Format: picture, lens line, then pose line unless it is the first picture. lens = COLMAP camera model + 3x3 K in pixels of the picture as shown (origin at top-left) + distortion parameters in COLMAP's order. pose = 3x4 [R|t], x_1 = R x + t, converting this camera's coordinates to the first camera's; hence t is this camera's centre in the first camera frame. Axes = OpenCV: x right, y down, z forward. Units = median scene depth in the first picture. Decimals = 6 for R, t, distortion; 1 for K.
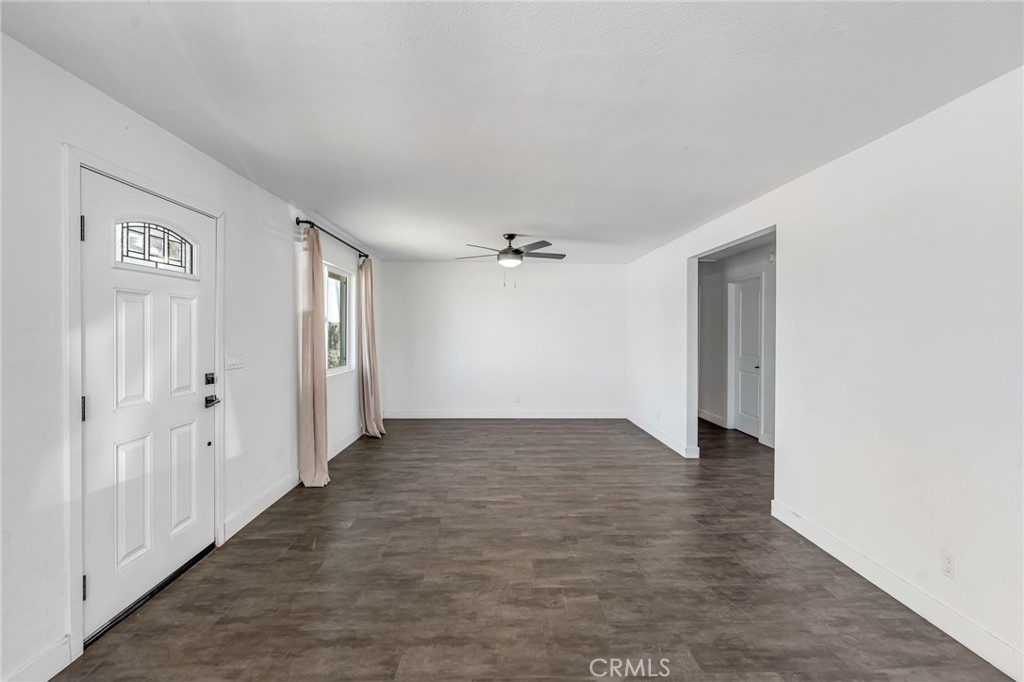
lens RADIAL K [[452.4, 0, 509.1], [0, 452.4, 337.6], [0, 0, 1]] dist [-0.000539, -0.000307]
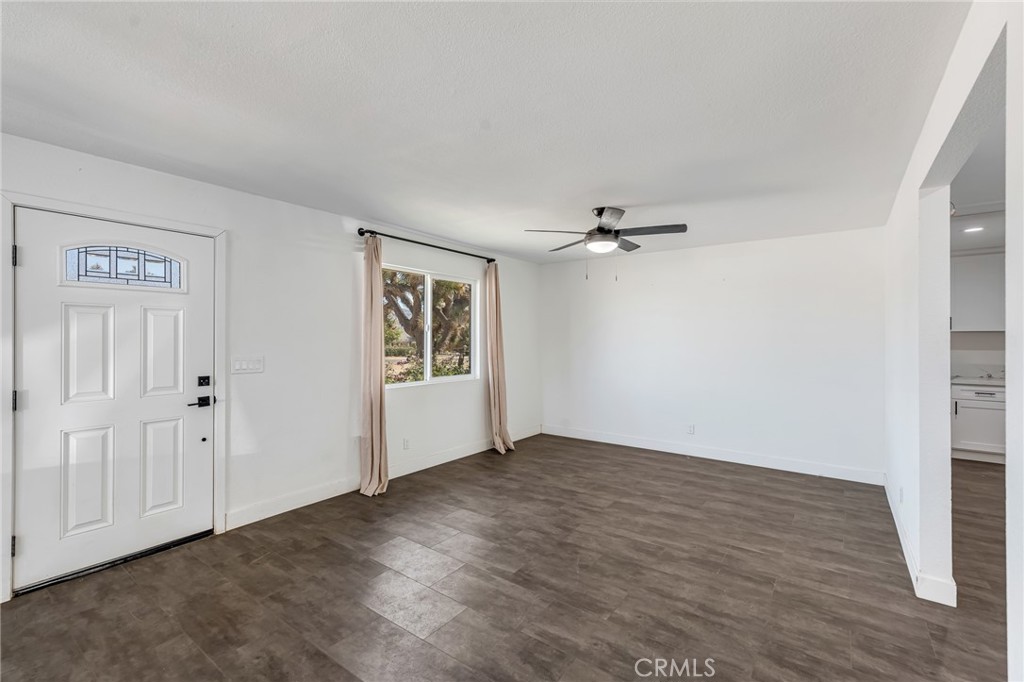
lens RADIAL K [[442.8, 0, 512.0], [0, 442.8, 341.0], [0, 0, 1]] dist [0.004383, 0.000926]
pose [[0.784983, -0.000264, -0.619518, 0.597199], [-0.007673, 0.999919, -0.010148, -0.002575], [0.619470, 0.012720, 0.784917, 0.595610]]
